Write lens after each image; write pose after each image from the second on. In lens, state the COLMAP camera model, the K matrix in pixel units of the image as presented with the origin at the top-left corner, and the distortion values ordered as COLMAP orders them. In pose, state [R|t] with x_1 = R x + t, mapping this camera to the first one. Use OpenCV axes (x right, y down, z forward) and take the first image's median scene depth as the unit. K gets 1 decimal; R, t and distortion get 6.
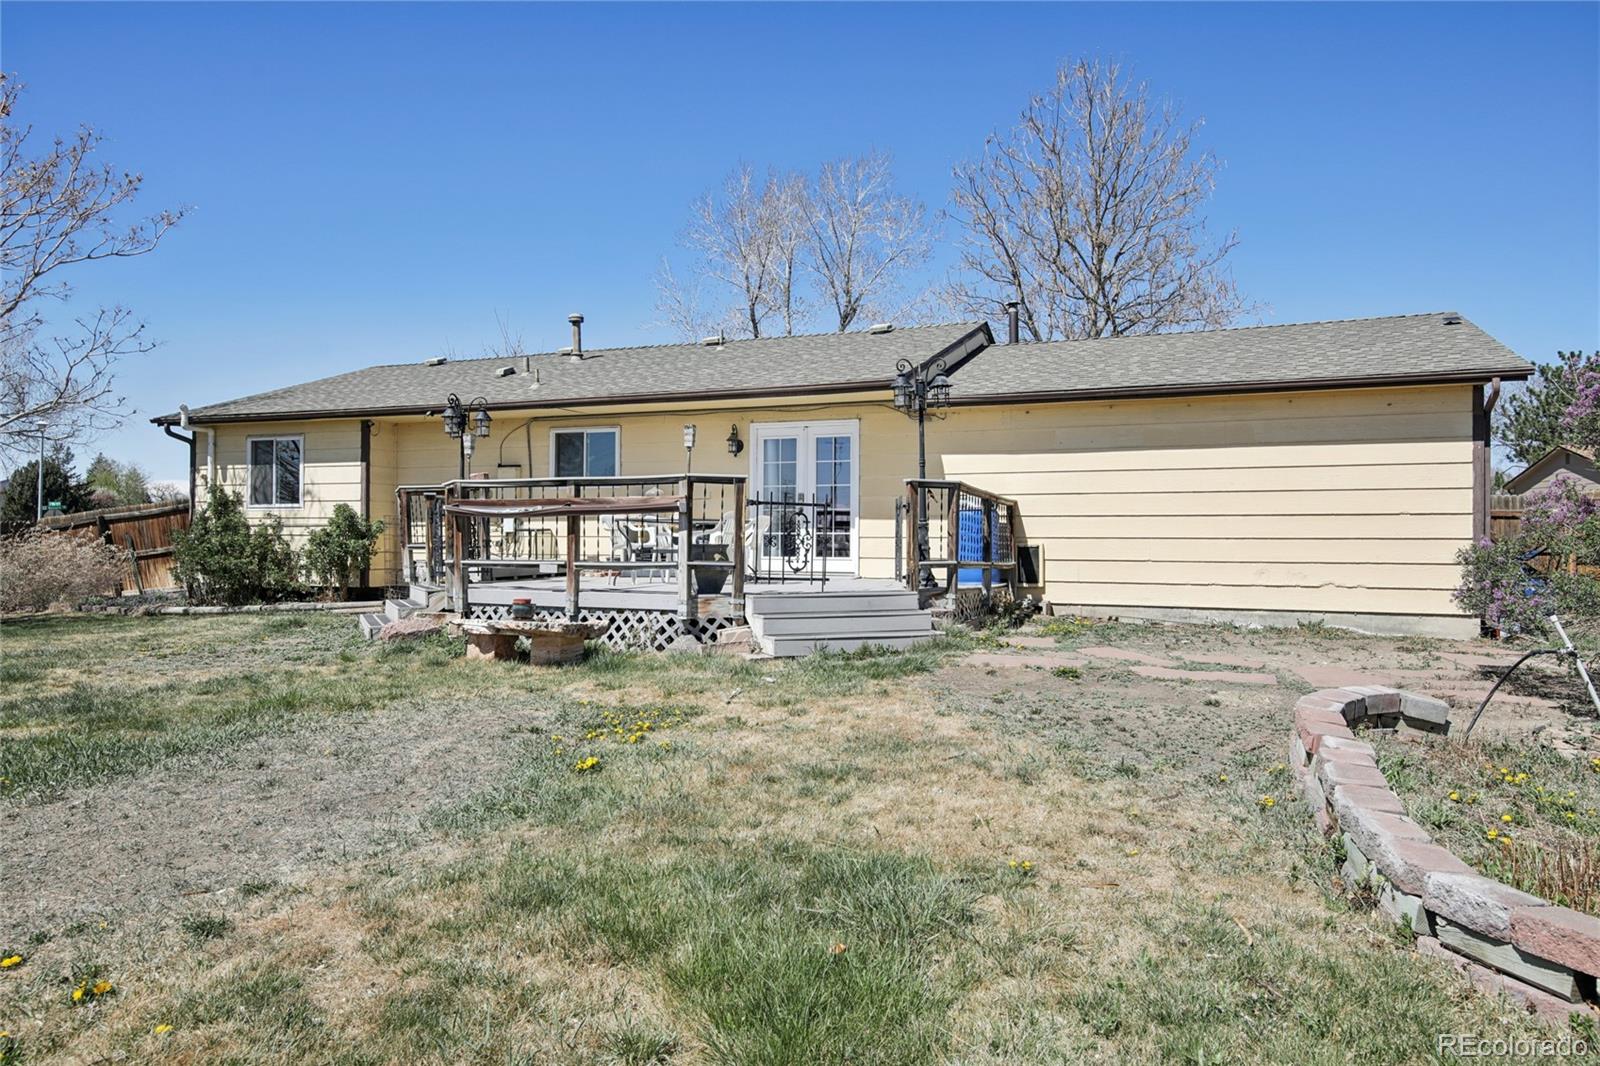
lens RADIAL K [[1064.6, 0, 800.0], [0, 1064.6, 533.0], [0, 0, 1]] dist [0.031213, 0.000246]
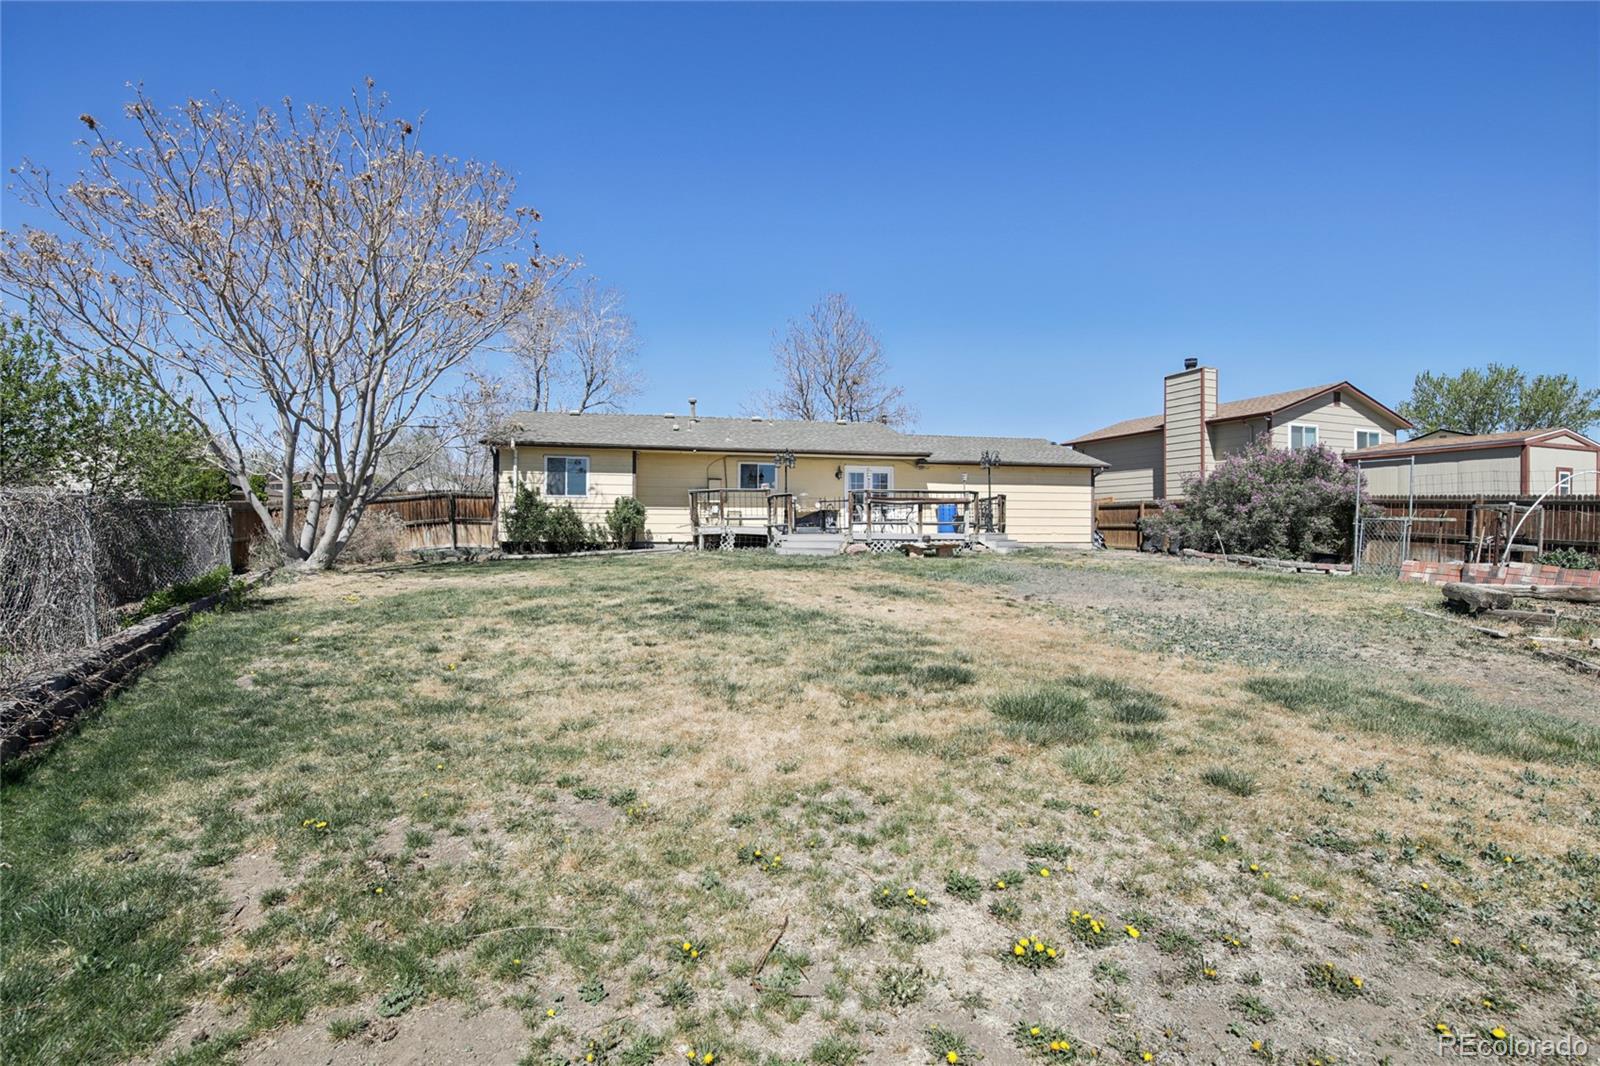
lens RADIAL K [[700.1, 0, 797.4], [0, 700.1, 520.8], [0, 0, 1]] dist [0.000666, -0.010591]
pose [[0.840412, 0.006168, 0.541914, -0.809370], [-0.005128, 0.999981, -0.003429, 0.016800], [-0.541924, 0.000103, 0.840427, -0.158546]]
